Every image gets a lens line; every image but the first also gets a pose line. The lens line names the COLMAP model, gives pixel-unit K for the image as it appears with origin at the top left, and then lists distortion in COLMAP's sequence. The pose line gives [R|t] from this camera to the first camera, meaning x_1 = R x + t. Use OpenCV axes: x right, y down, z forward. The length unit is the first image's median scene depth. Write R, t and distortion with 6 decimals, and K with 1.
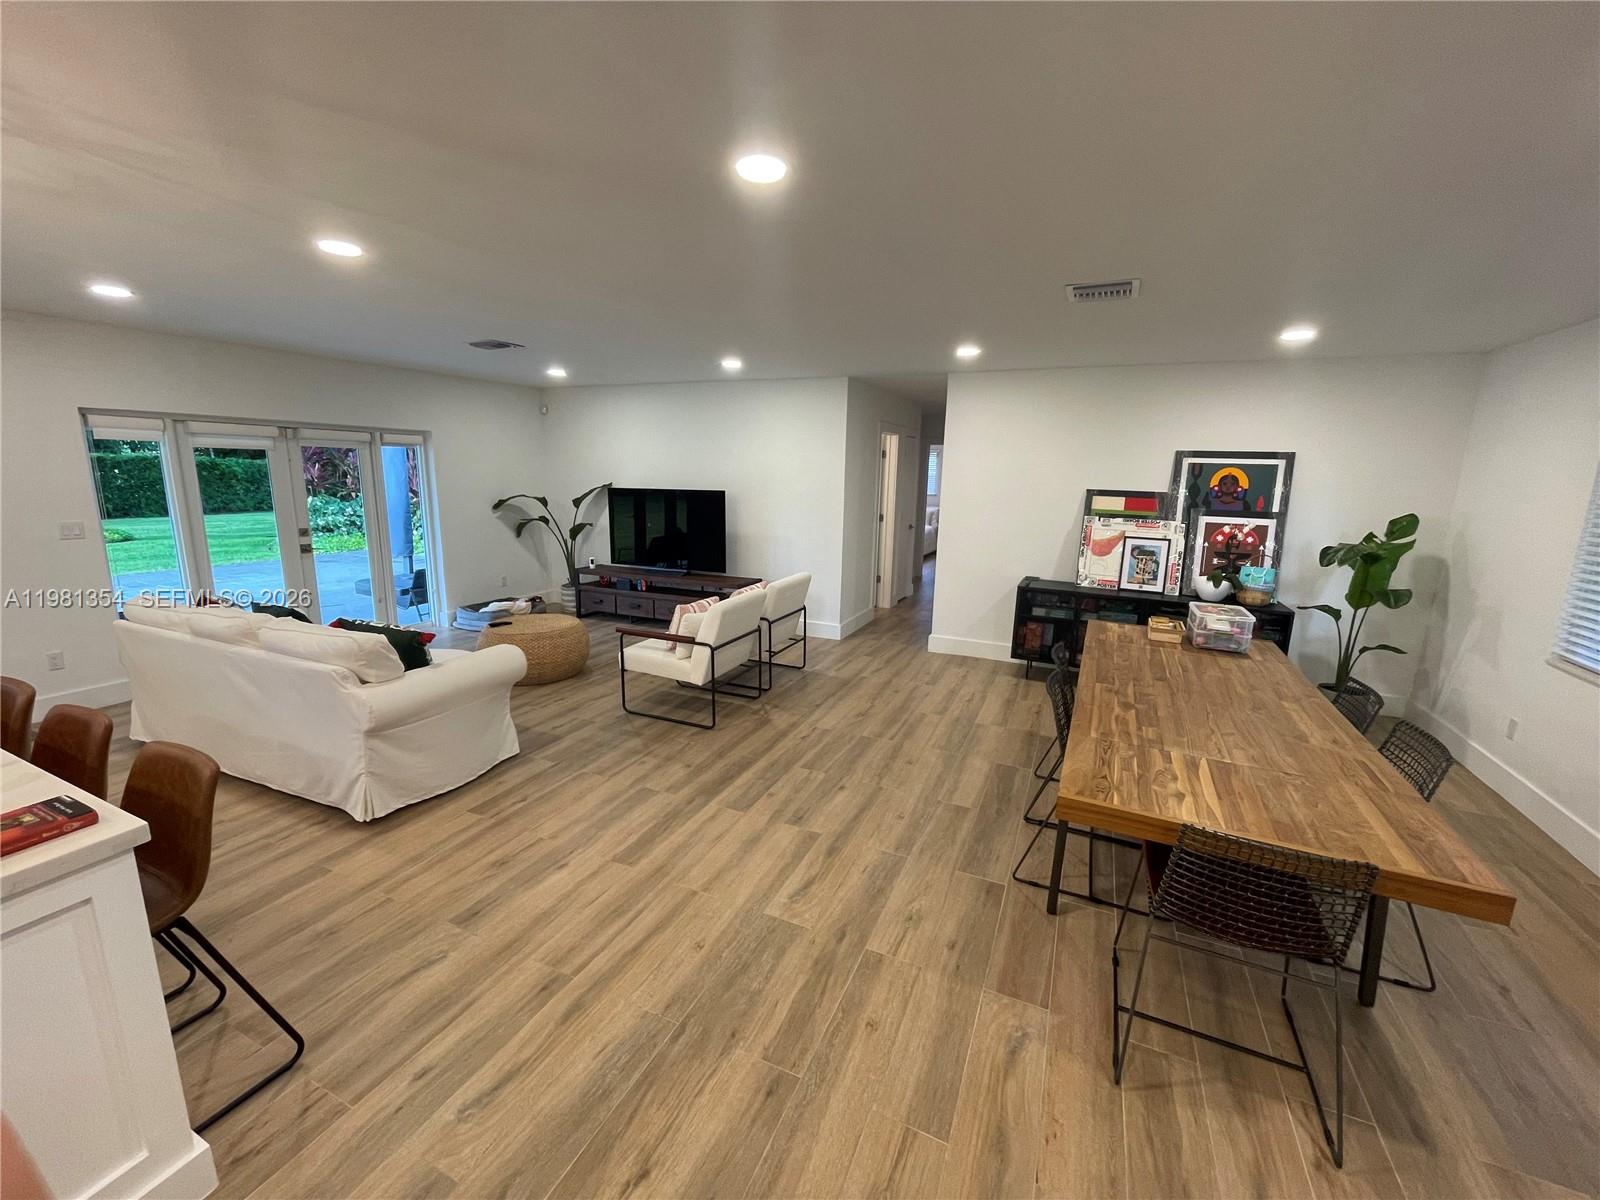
lens RADIAL K [[655.3, 0, 799.3], [0, 655.3, 586.7], [0, 0, 1]] dist [-0.002882, 0.001471]
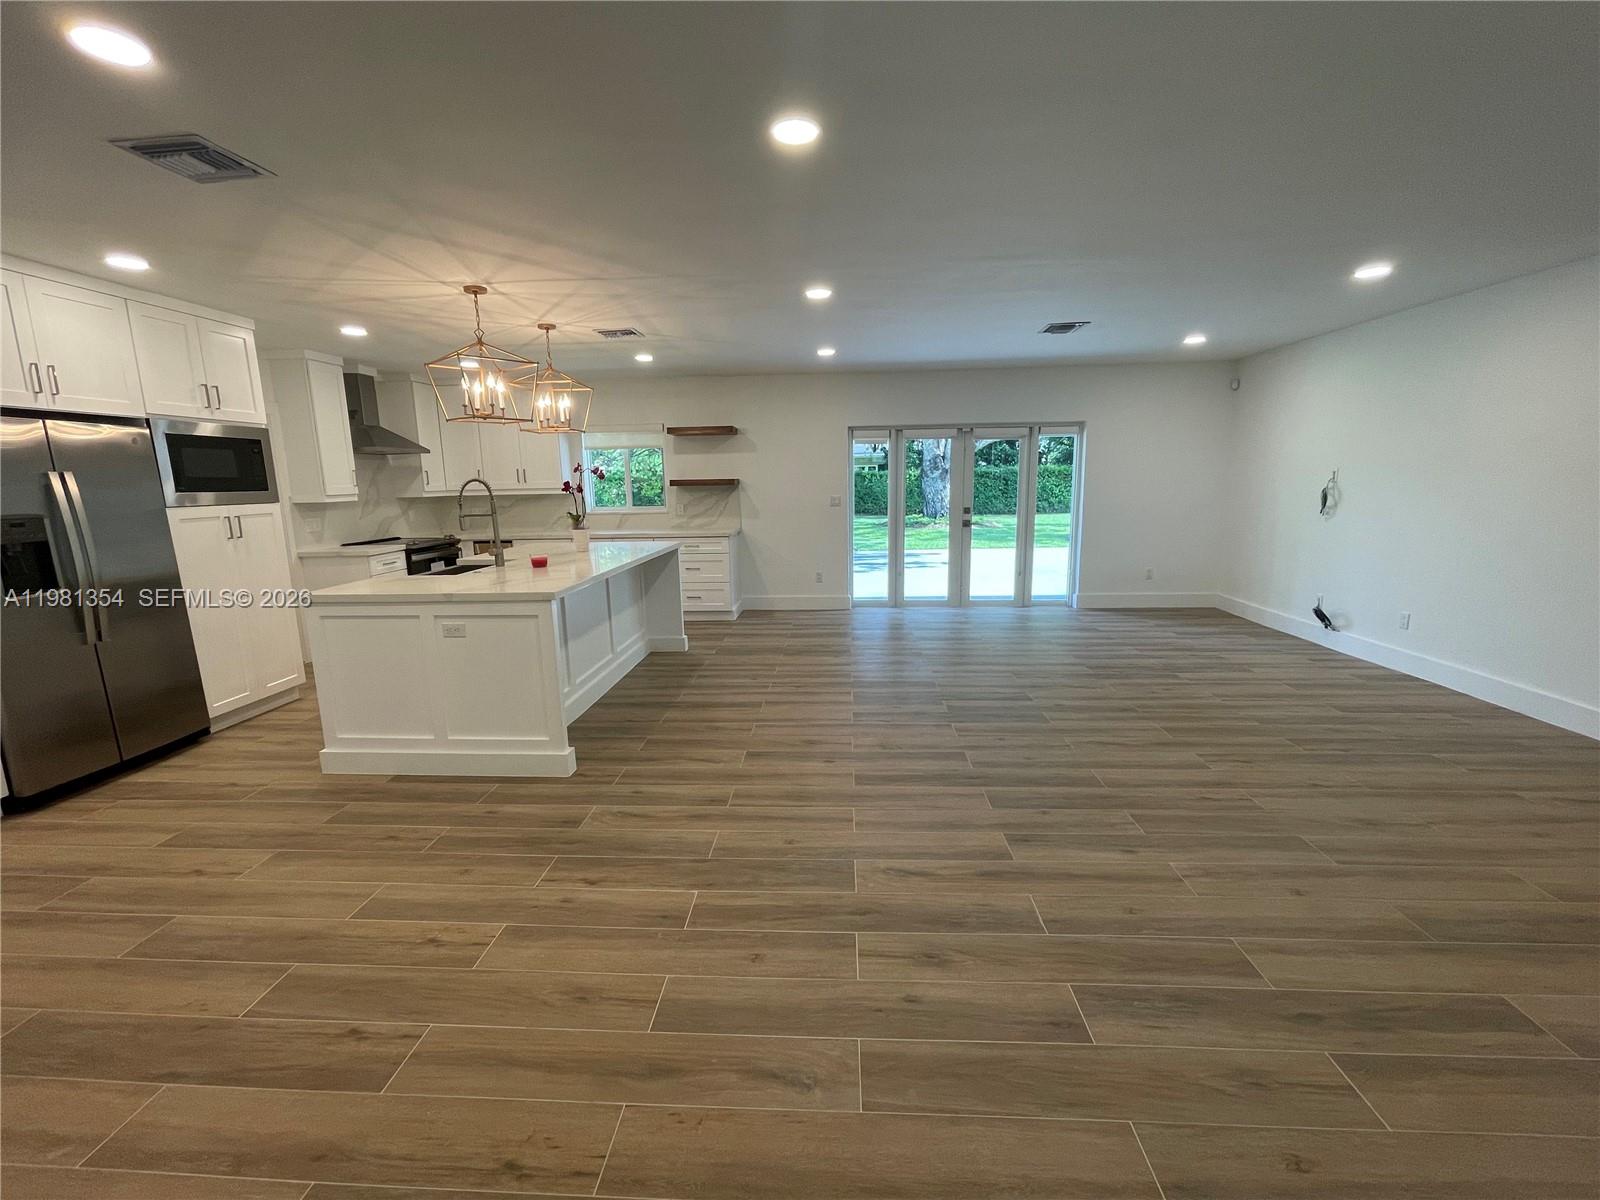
lens RADIAL K [[674.1, 0, 804.0], [0, 674.1, 605.4], [0, 0, 1]] dist [-0.003050, 0.000539]
pose [[0.358635, 0.146520, -0.921907, 0.394633], [-0.140966, 0.984780, 0.101674, 0.010686], [0.922773, 0.093493, 0.373831, 0.248302]]
